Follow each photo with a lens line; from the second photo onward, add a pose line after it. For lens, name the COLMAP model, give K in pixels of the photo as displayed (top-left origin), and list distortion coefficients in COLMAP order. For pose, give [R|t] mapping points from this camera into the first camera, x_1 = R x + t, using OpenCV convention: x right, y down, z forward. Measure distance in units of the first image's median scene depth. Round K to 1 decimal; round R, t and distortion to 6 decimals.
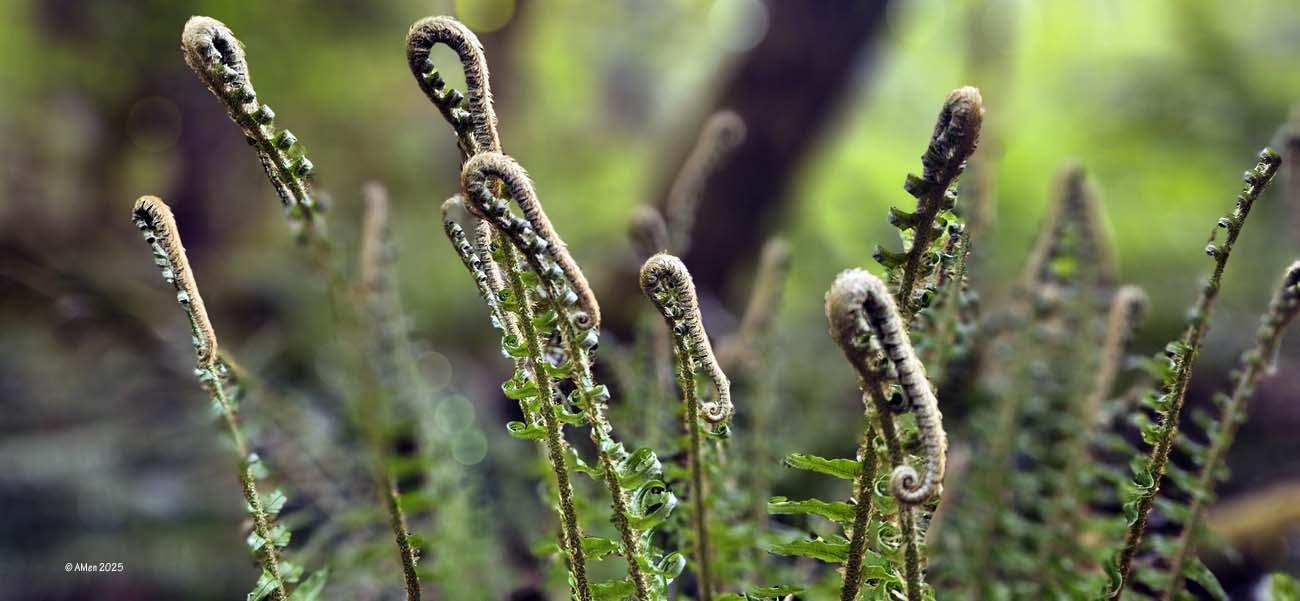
lens RADIAL K [[870.8, 0, 650.0], [0, 870.8, 300.5], [0, 0, 1]] dist [0.045980, -0.061339]
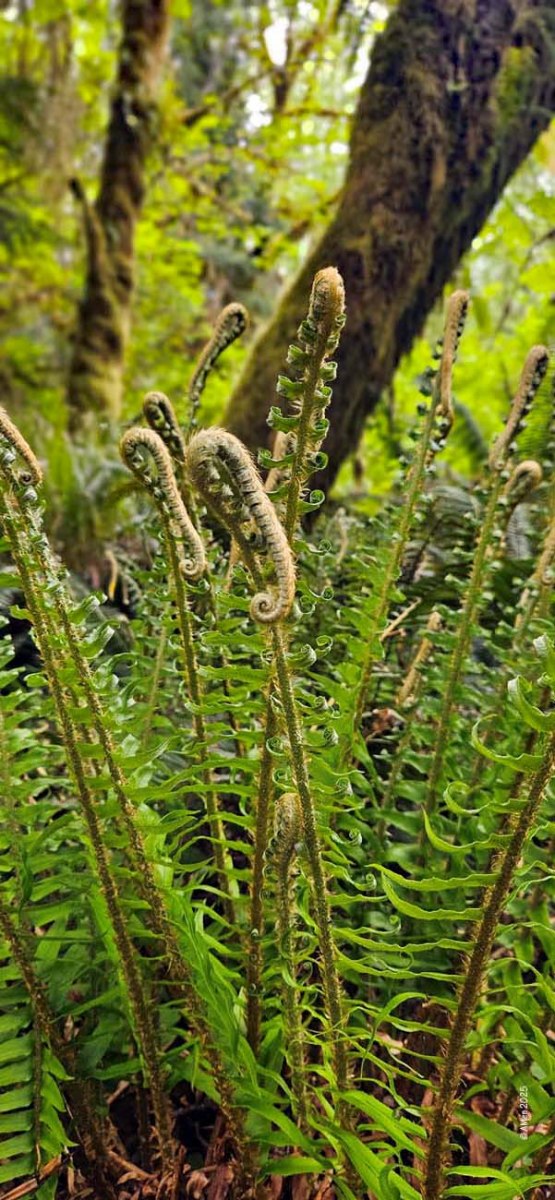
lens RADIAL K [[805.9, 0, 277.5], [0, 805.9, 600.0], [0, 0, 1]] dist [0.040802, -0.057870]
pose [[0.999808, -0.003169, 0.019315, 0.239351], [0.000569, 0.991093, 0.133171, 0.040208], [-0.019565, -0.133134, 0.990905, -0.095058]]
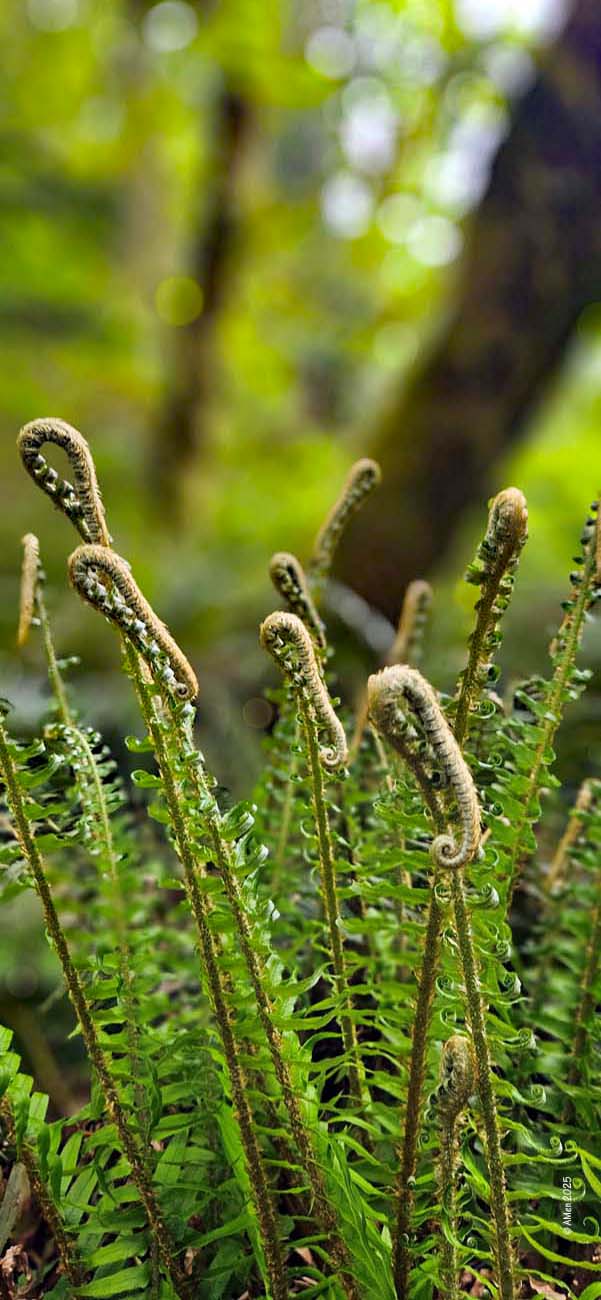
lens RADIAL K [[870.8, 0, 306.4], [0, 870.8, 652.8], [0, 0, 1]] dist [0.045980, -0.061339]
pose [[0.998610, -0.001558, -0.052684, 0.142189], [0.004783, 0.998117, 0.061146, -0.095573], [0.052490, -0.061313, 0.996737, -0.098395]]
